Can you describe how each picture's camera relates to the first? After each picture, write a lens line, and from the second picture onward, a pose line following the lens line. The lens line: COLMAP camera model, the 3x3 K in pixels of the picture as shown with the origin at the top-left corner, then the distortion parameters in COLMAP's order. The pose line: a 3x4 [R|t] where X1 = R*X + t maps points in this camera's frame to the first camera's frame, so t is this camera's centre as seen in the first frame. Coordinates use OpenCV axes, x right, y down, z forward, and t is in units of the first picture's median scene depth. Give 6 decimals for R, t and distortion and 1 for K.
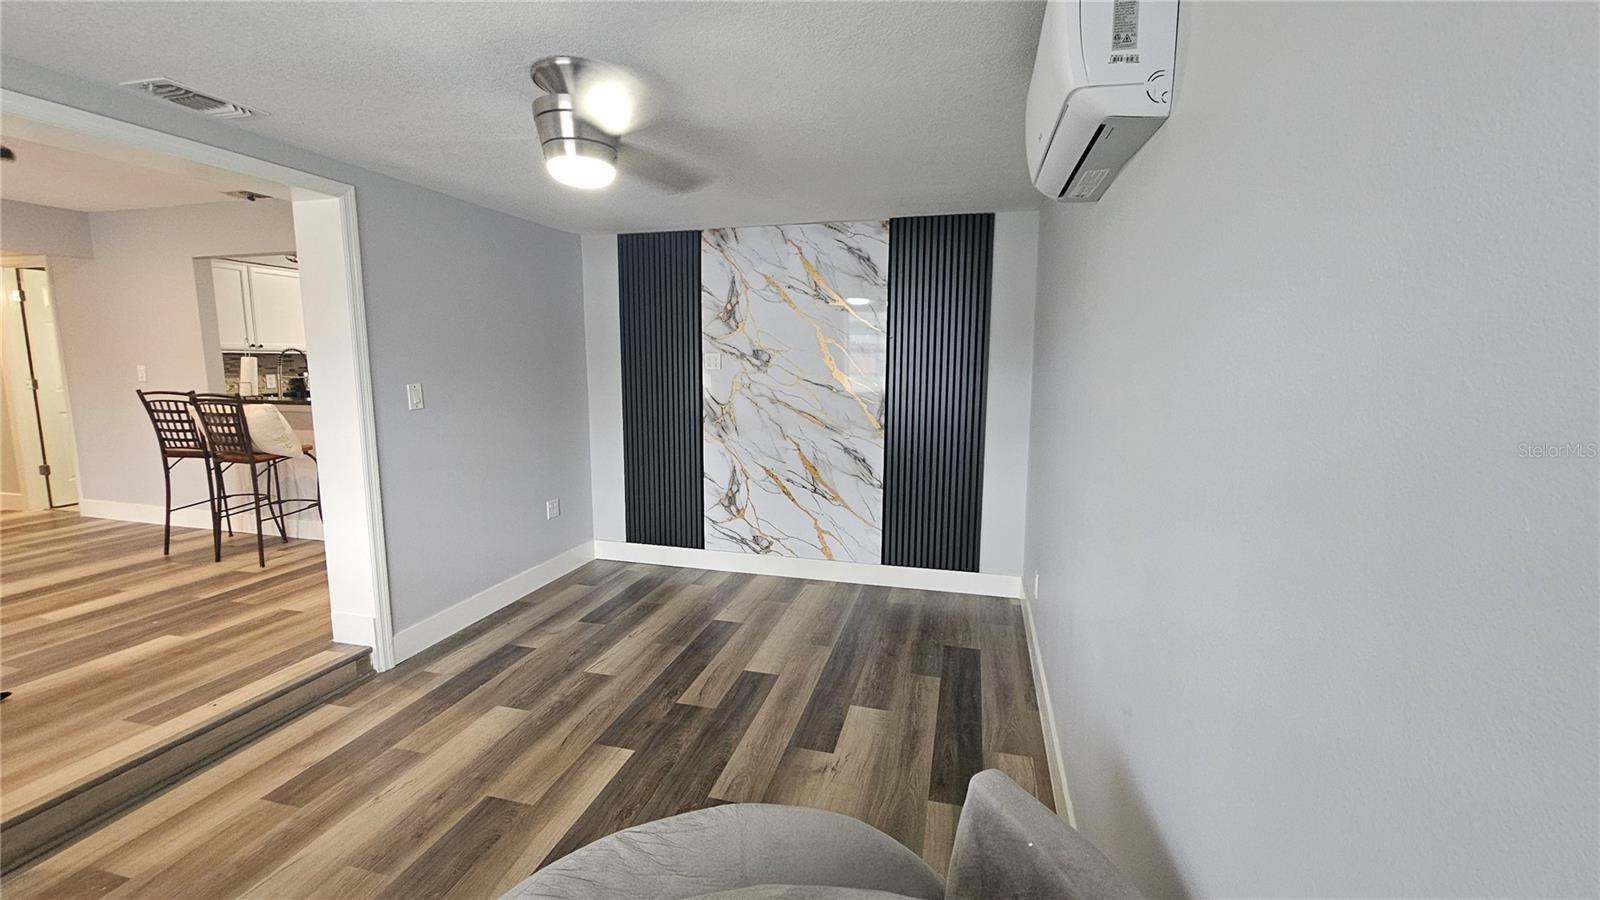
lens RADIAL K [[658.1, 0, 795.5], [0, 658.1, 442.5], [0, 0, 1]] dist [-0.001110, 0.000368]
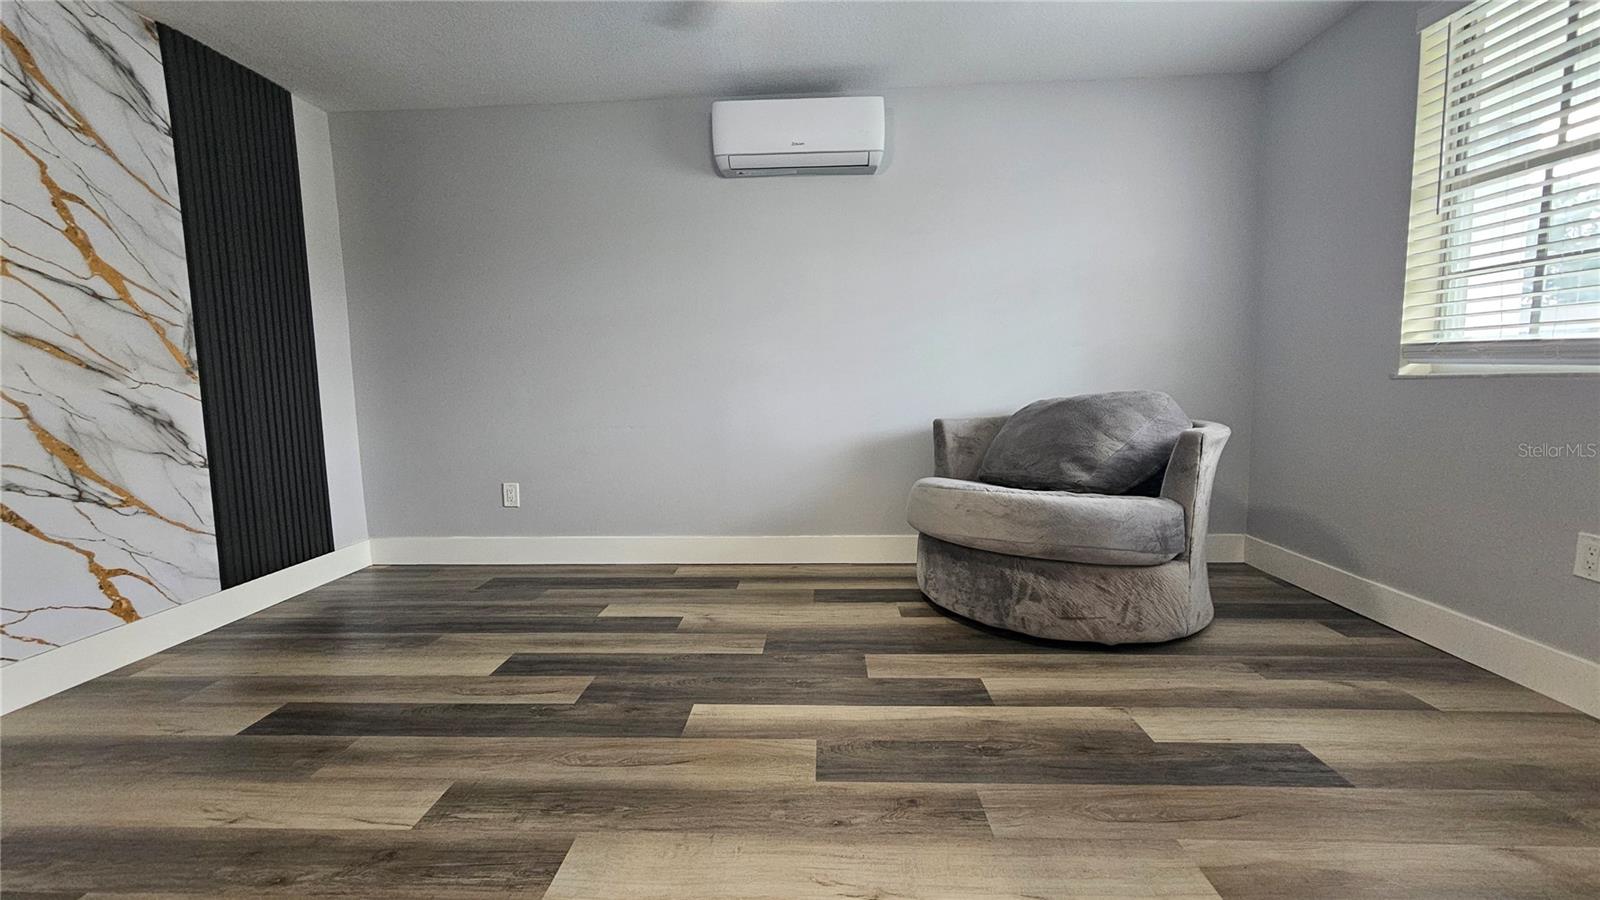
lens RADIAL K [[658.1, 0, 794.9], [0, 658.1, 449.4], [0, 0, 1]] dist [-0.001110, 0.000368]
pose [[-0.220218, -0.097388, 0.970577, -0.617074], [0.150215, 0.979749, 0.132391, 0.057483], [-0.963815, 0.174950, -0.201129, 0.617573]]
